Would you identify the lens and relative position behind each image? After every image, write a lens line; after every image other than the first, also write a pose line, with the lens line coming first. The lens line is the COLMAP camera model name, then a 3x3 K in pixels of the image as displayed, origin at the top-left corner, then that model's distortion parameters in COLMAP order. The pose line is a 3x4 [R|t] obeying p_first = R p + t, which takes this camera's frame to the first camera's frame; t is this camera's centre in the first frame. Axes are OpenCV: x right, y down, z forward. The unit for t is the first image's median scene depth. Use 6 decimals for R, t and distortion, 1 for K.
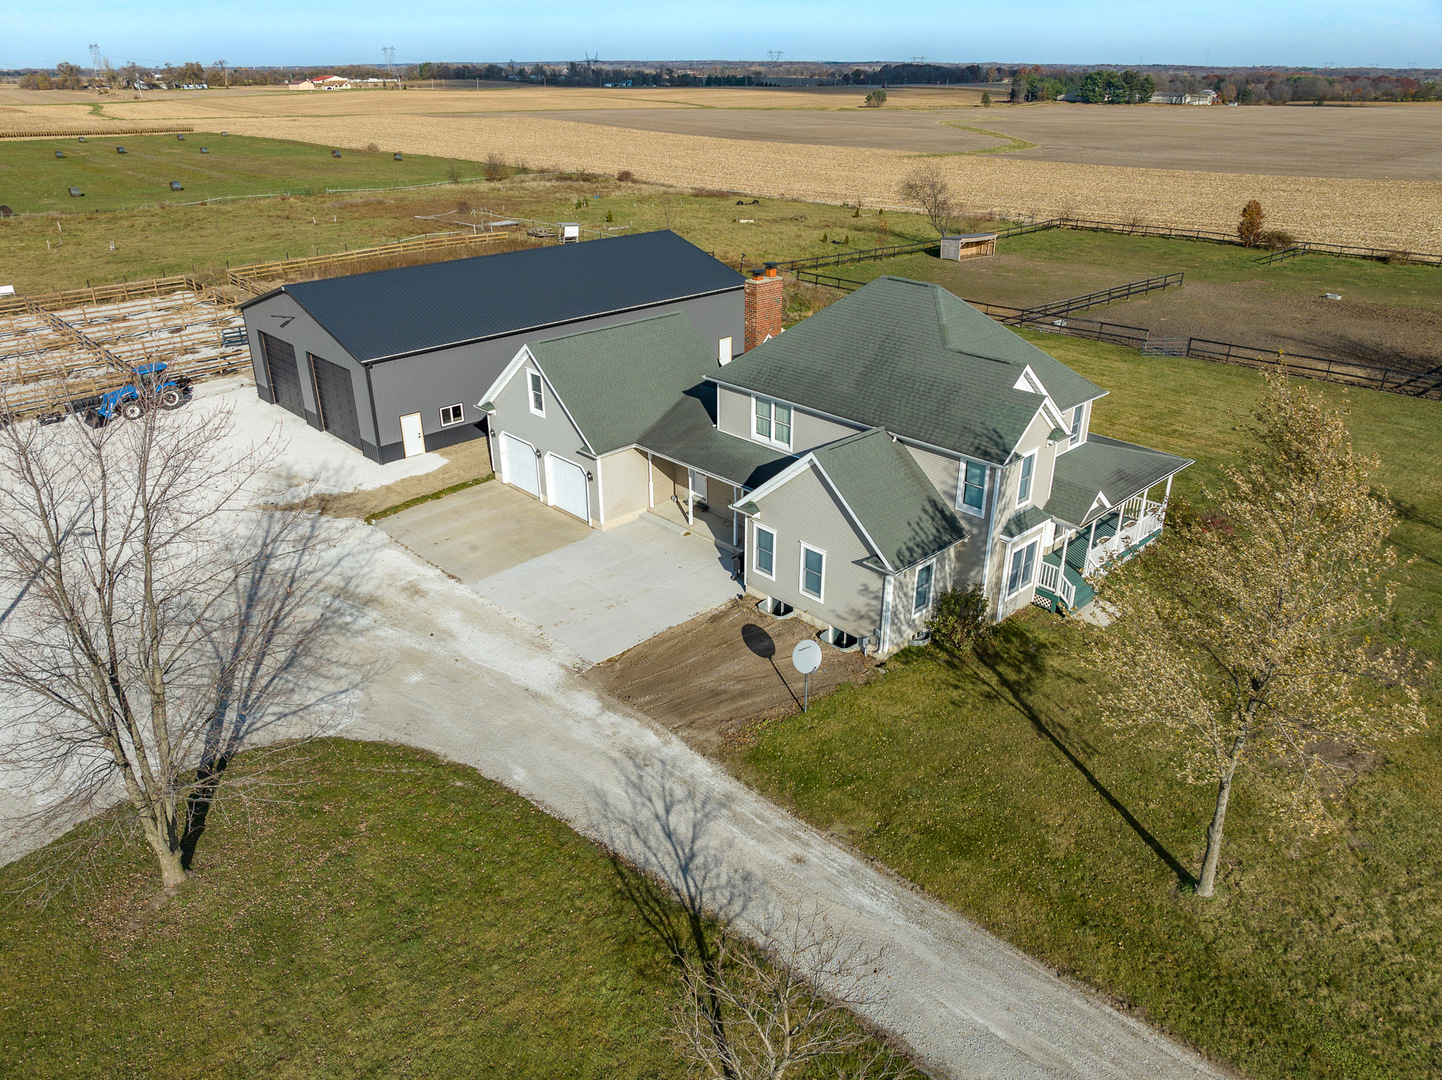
lens RADIAL K [[1013.6, 0, 721.0], [0, 1013.6, 540.0], [0, 0, 1]] dist [-0.050104, 0.020232]
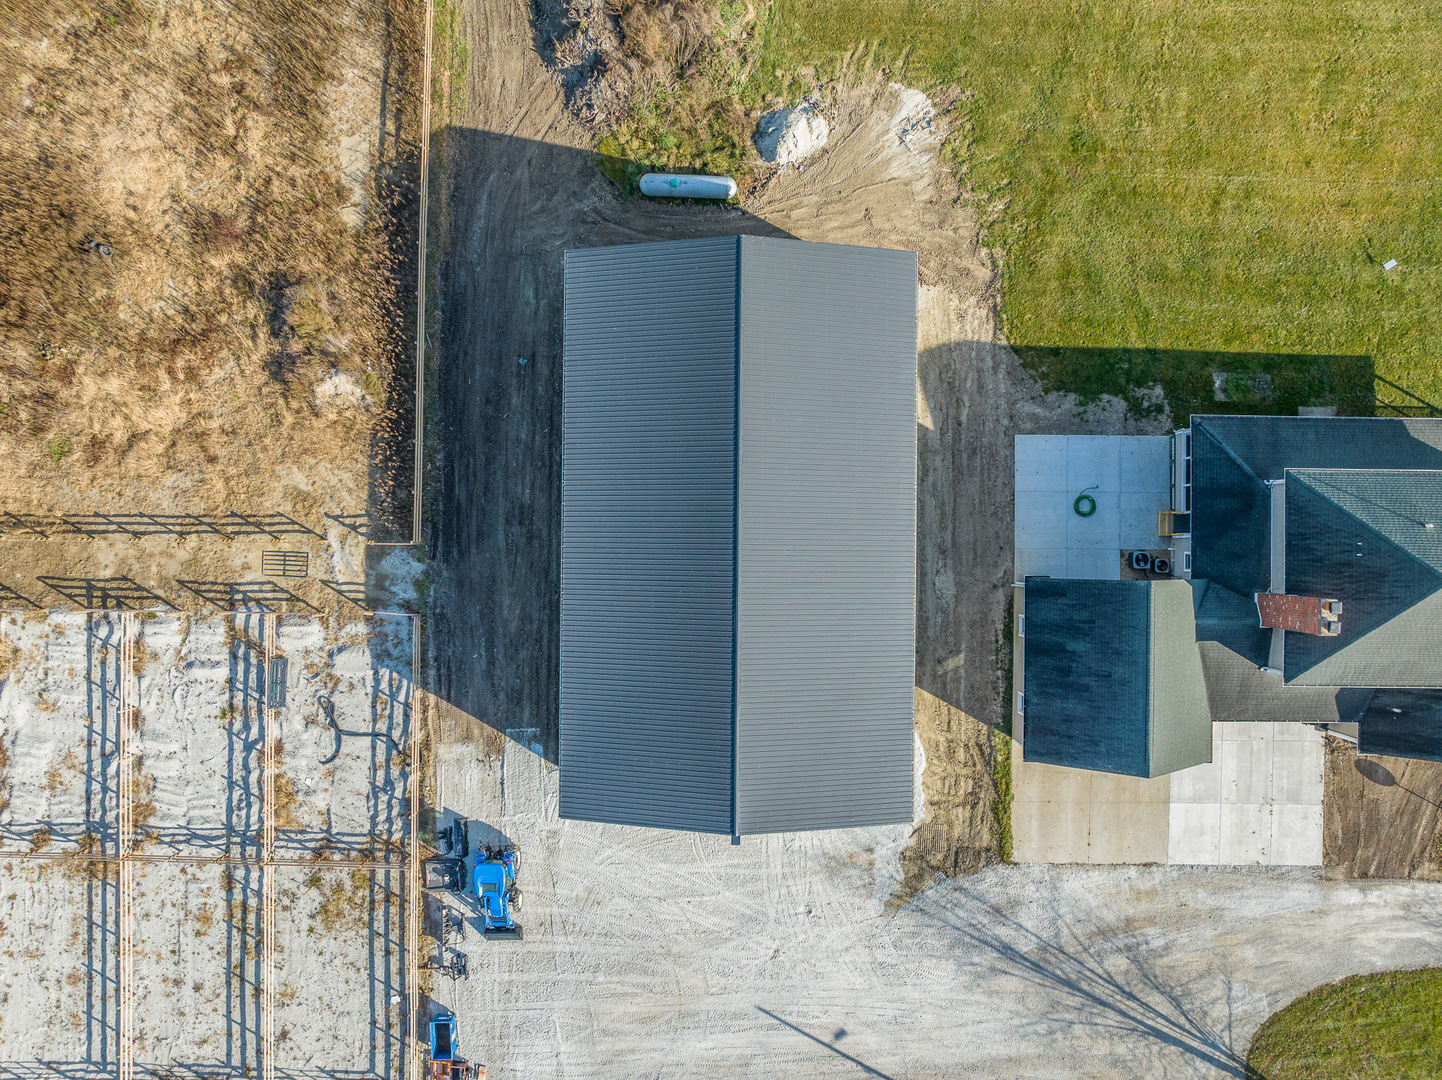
lens RADIAL K [[1013.6, 0, 721.0], [0, 1013.6, 540.0], [0, 0, 1]] dist [-0.050104, 0.020232]
pose [[0.699220, -0.714891, -0.004733, -0.215754], [0.321101, 0.308133, 0.895515, -0.909039], [-0.638738, -0.627682, 0.445005, 0.646186]]
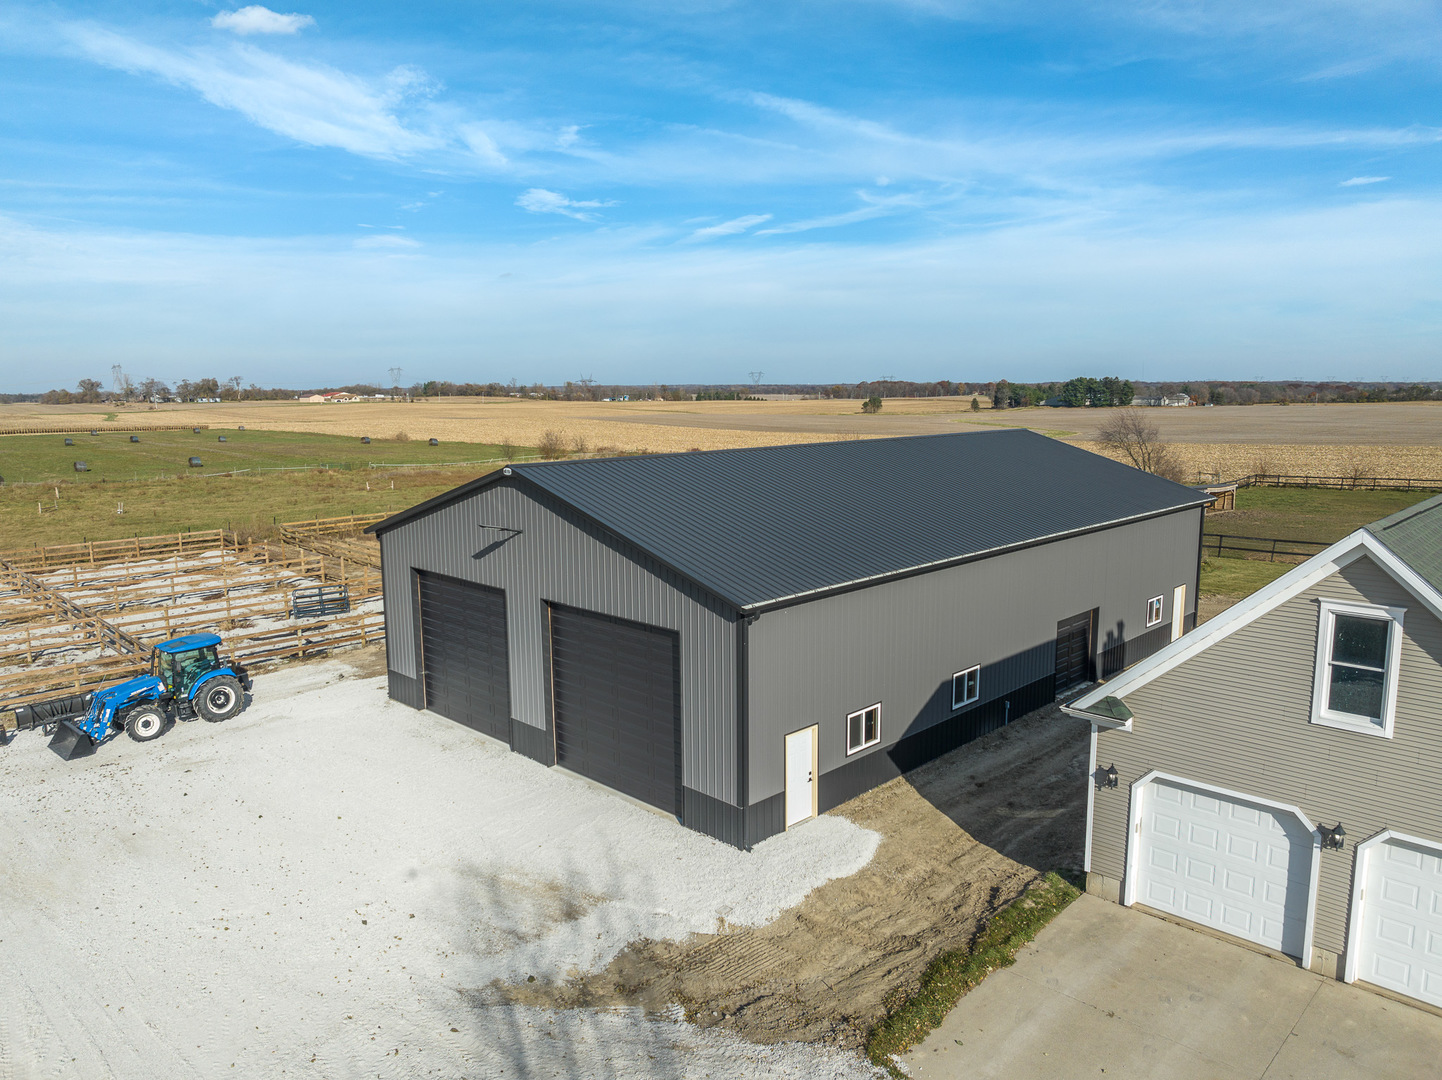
lens RADIAL K [[1014.6, 0, 718.6], [0, 1014.6, 534.0], [0, 0, 1]] dist [-0.039496, 0.000213]
pose [[0.999717, -0.011649, 0.020759, -0.284056], [0.017267, 0.955182, -0.295515, -0.061102], [-0.016386, 0.295790, 0.955112, 0.442080]]
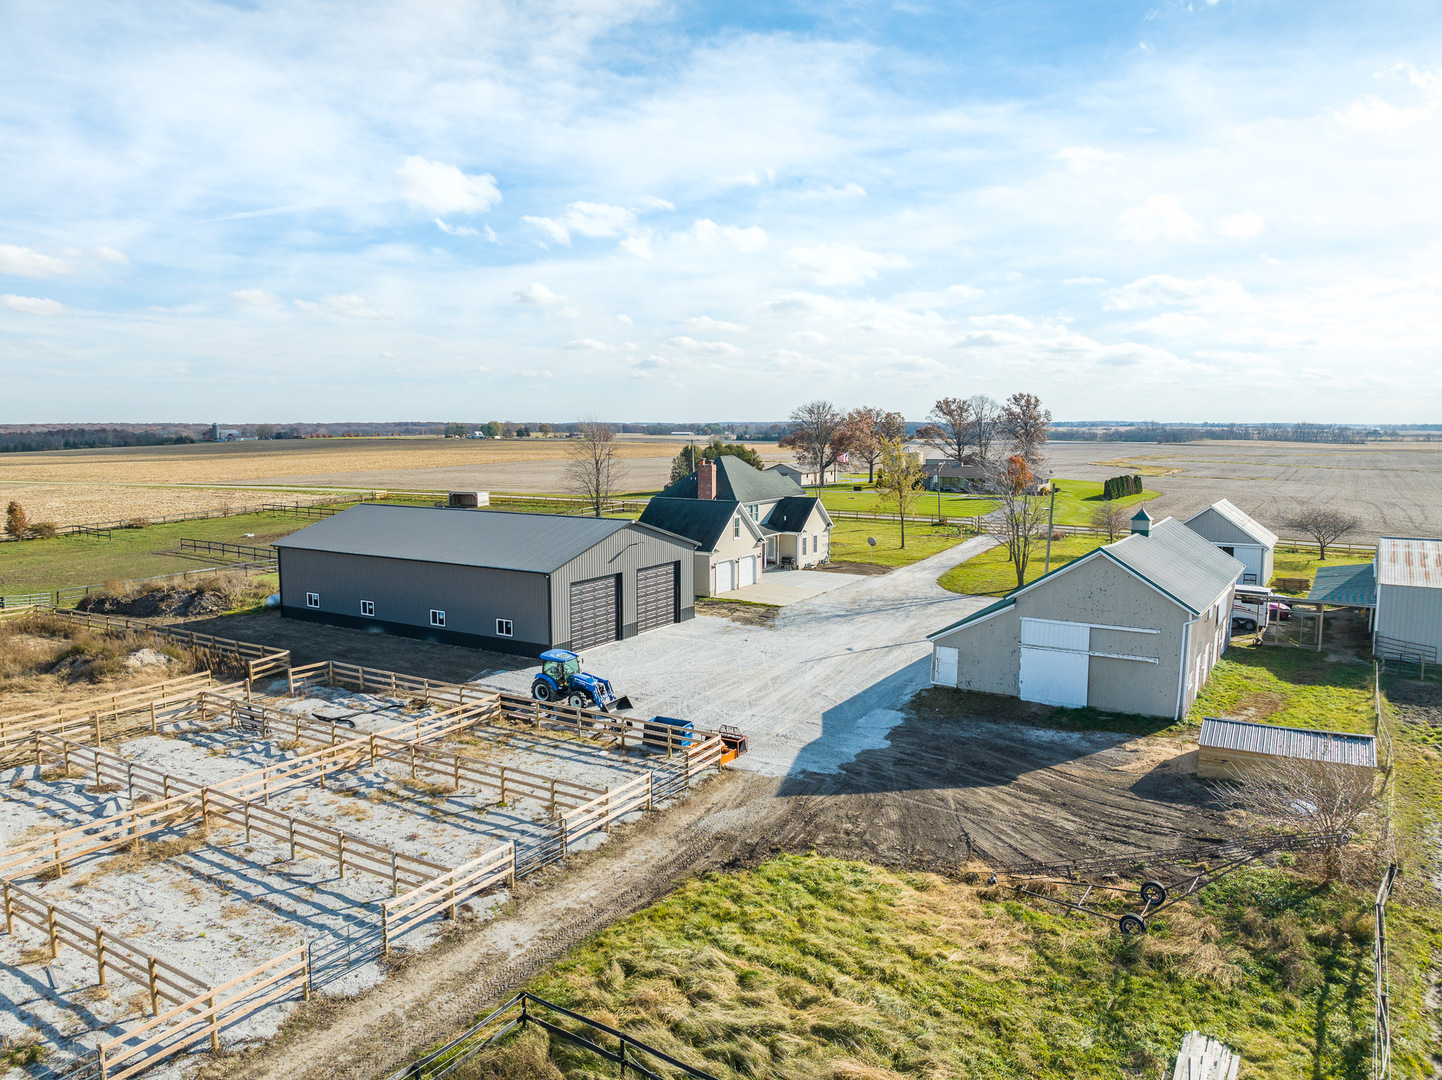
lens RADIAL K [[1014.0, 0, 721.0], [0, 1014.0, 540.0], [0, 0, 1]] dist [-0.034019, -0.009449]
pose [[-0.252955, -0.112344, 0.960933, -1.388456], [0.418549, 0.882771, 0.213384, -0.374952], [-0.872256, 0.456174, -0.176280, 0.938890]]
